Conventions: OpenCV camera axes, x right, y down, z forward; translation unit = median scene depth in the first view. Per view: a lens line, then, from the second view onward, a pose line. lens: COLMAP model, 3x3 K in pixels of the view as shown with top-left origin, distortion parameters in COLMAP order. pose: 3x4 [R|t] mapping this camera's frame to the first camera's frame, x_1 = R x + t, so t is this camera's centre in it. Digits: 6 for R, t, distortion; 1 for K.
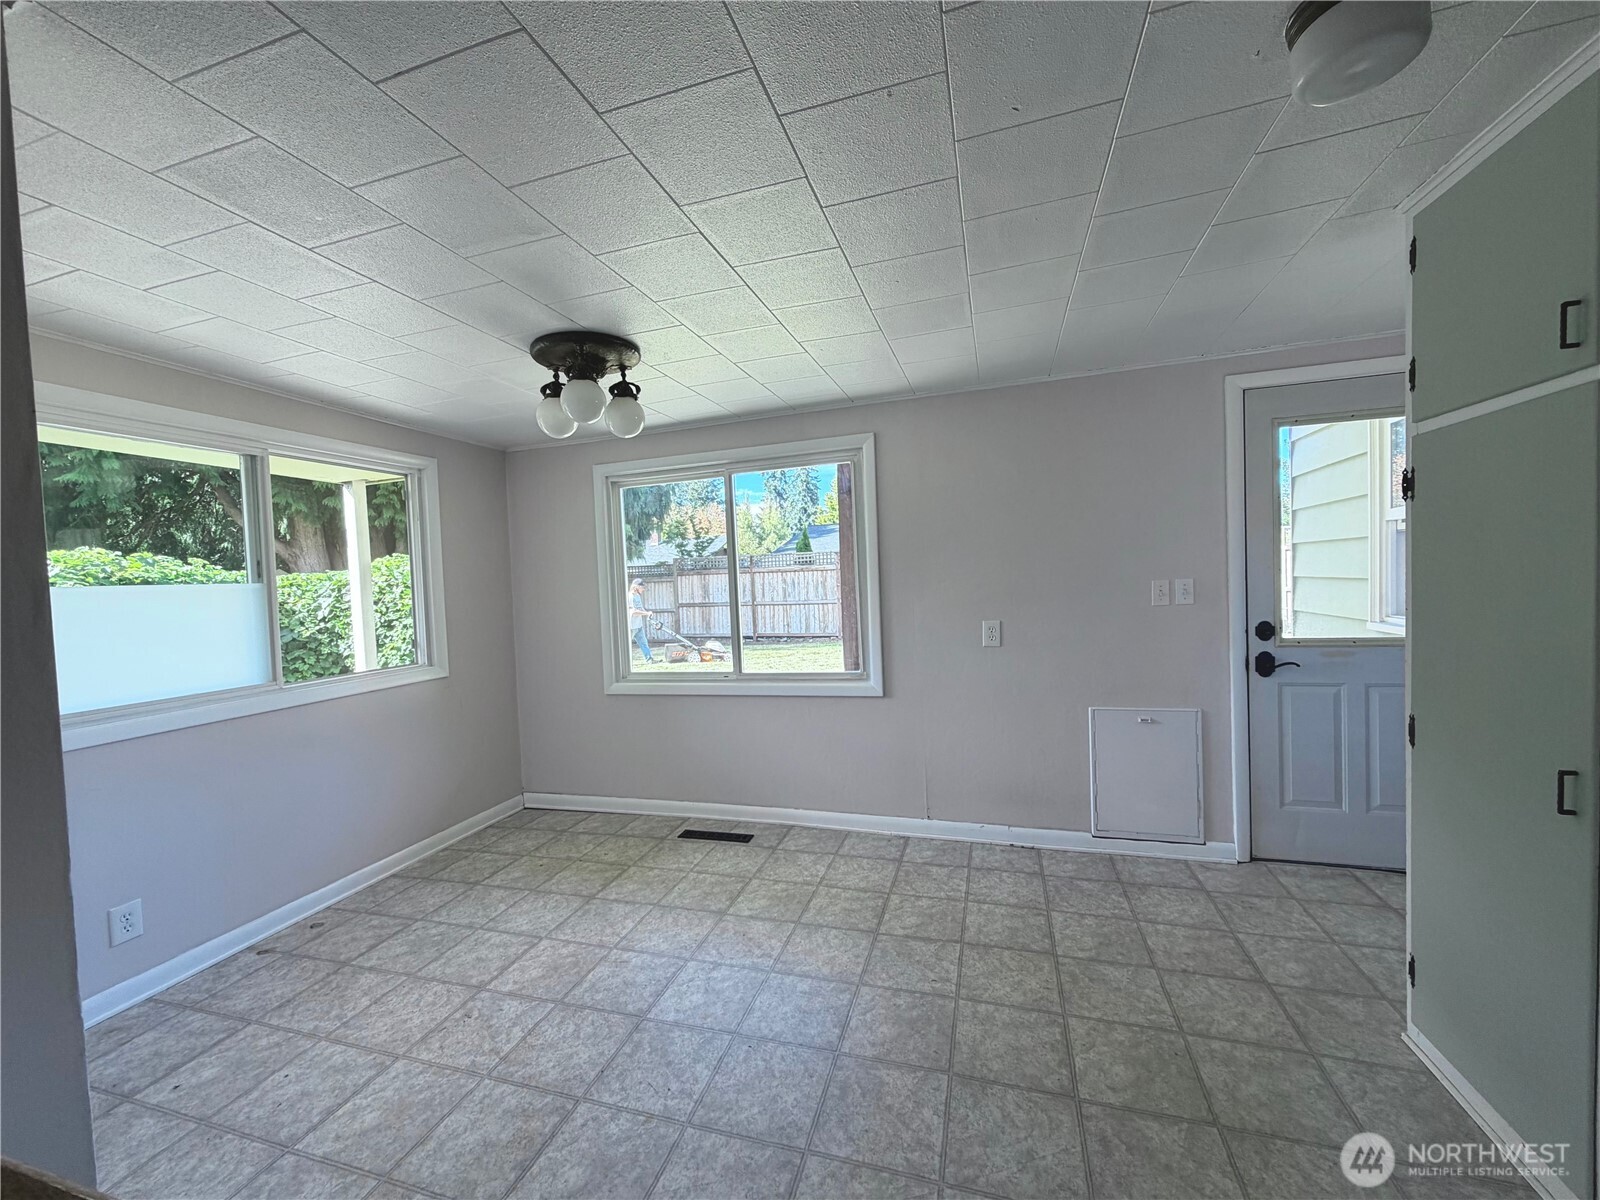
lens RADIAL K [[636.9, 0, 797.9], [0, 636.9, 599.7], [0, 0, 1]] dist [-0.001052, -0.000126]
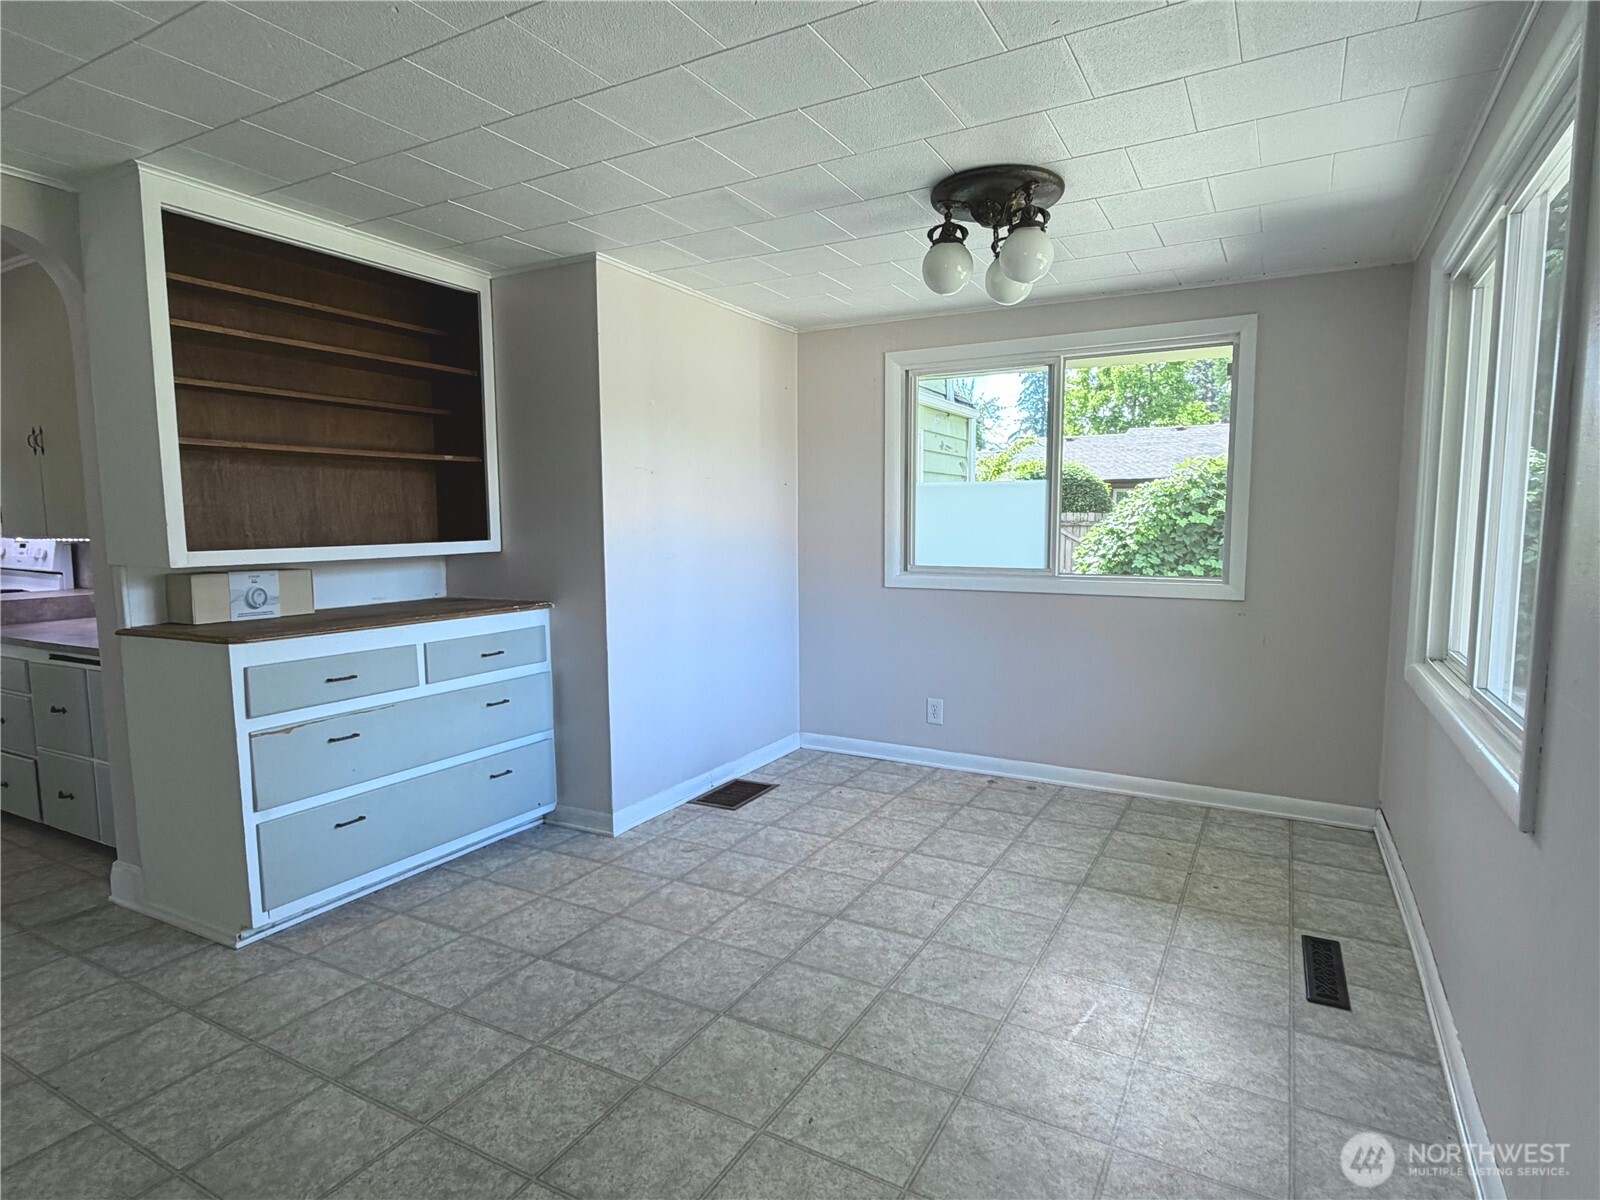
lens RADIAL K [[864.8, 0, 801.1], [0, 864.8, 611.2], [0, 0, 1]] dist [0.002779, 0.001150]
pose [[-0.211097, 0.146081, -0.966488, 0.622218], [-0.020797, 0.987874, 0.153856, -0.020029], [0.977244, 0.052579, -0.205499, 0.731691]]
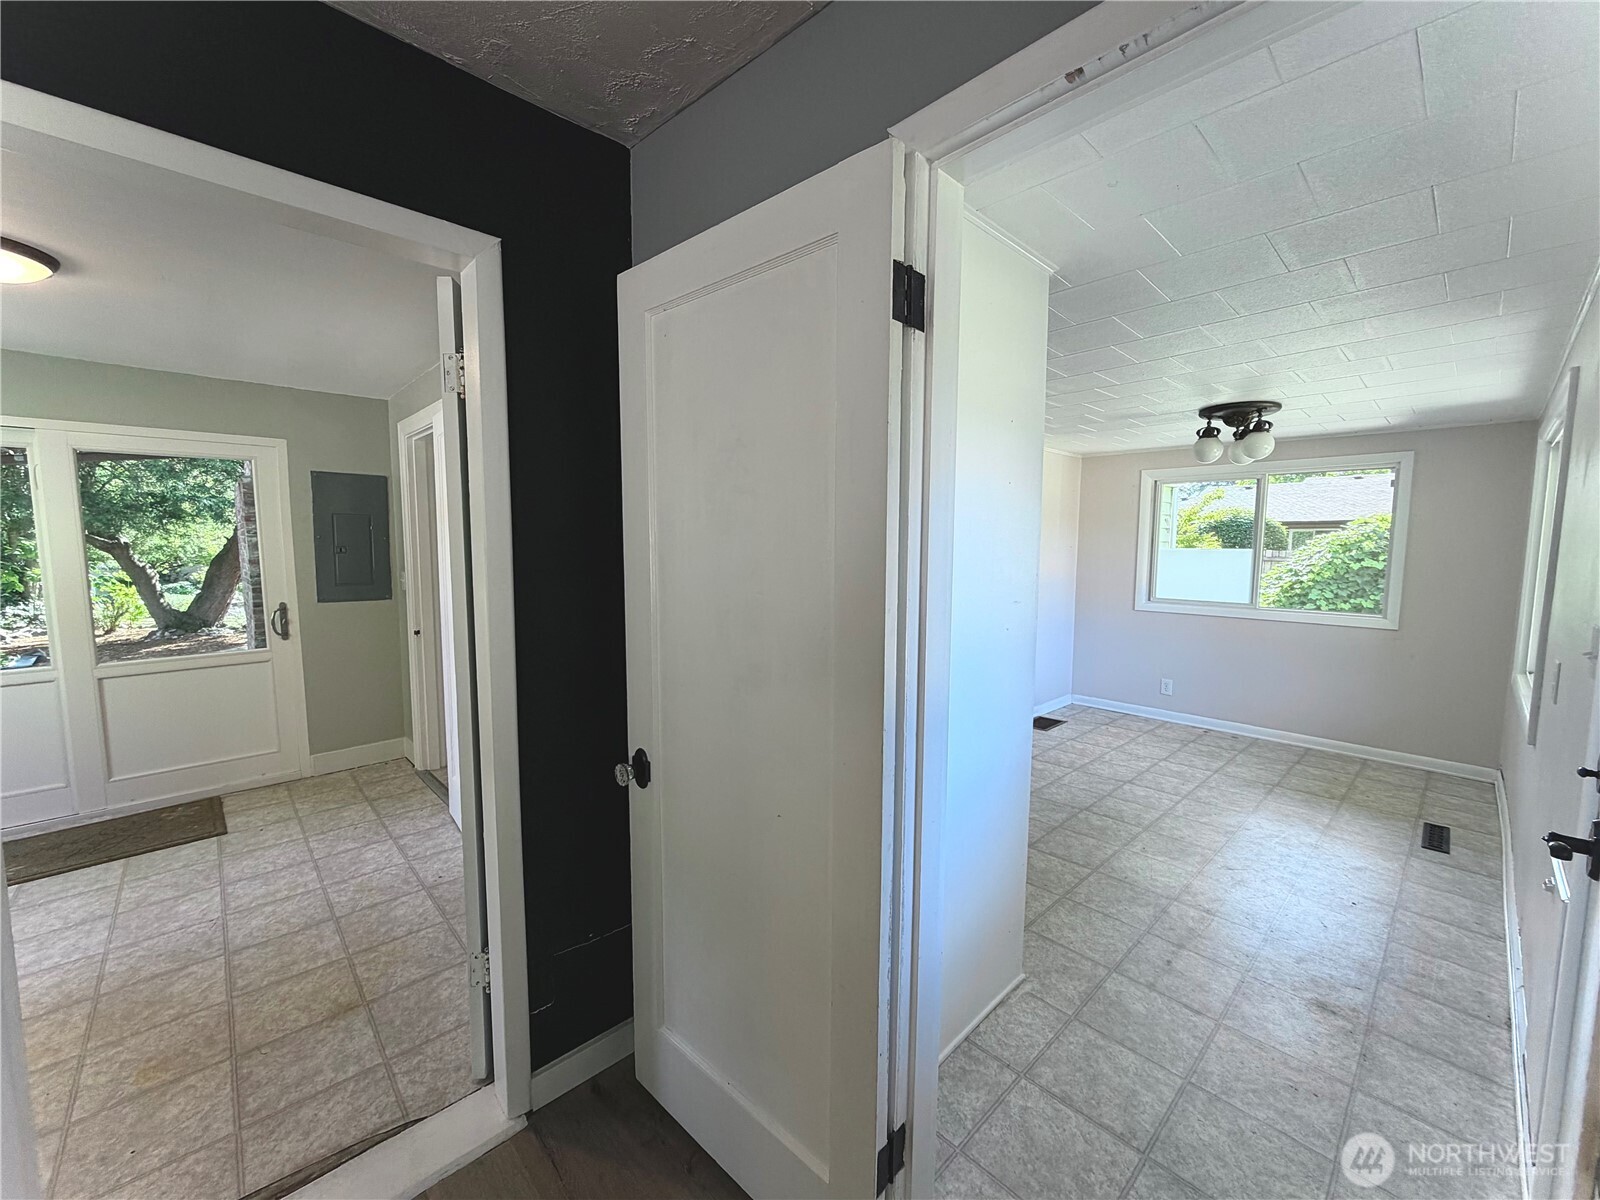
lens RADIAL K [[634.4, 0, 797.8], [0, 634.4, 602.5], [0, 0, 1]] dist [-0.000728, -0.000226]
pose [[-0.498793, 0.117011, -0.858786, 1.142886], [-0.017032, 0.989330, 0.144690, -0.096531], [0.866554, 0.086797, -0.491478, 0.627762]]
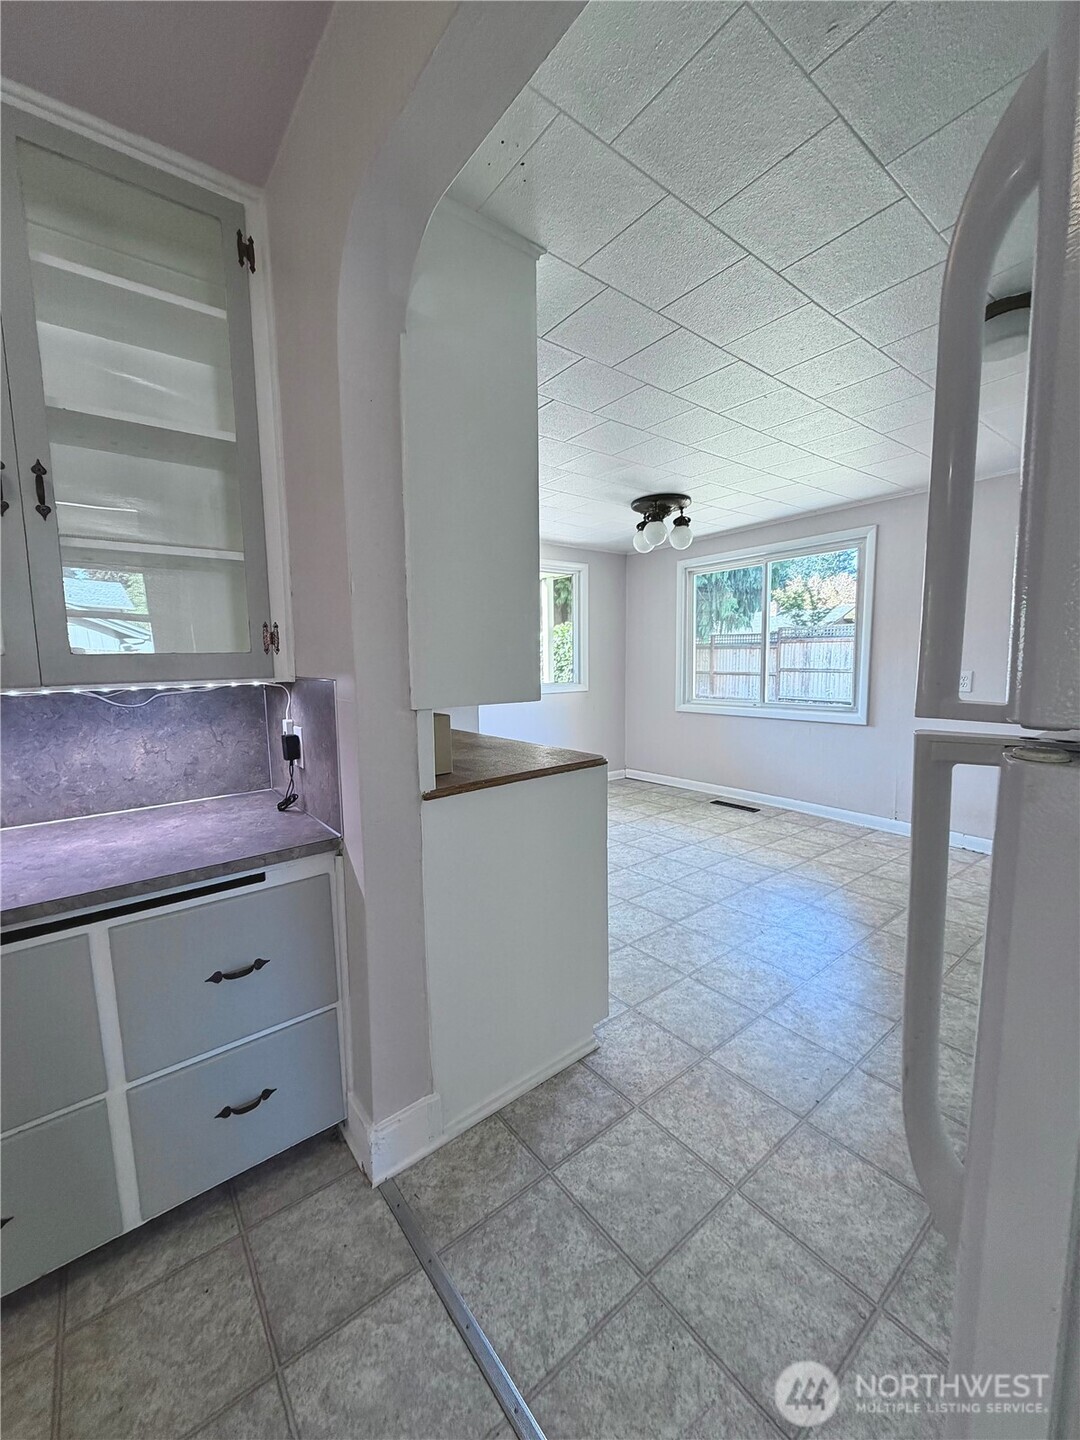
lens RADIAL K [[574.7, 0, 542.2], [0, 574.7, 717.3], [0, 0, 1]] dist [0.000772, 0.000080]
pose [[0.820973, 0.090088, -0.563815, 0.255629], [-0.040428, 0.994167, 0.099983, 0.042446], [0.569534, -0.059289, 0.819827, -0.386789]]
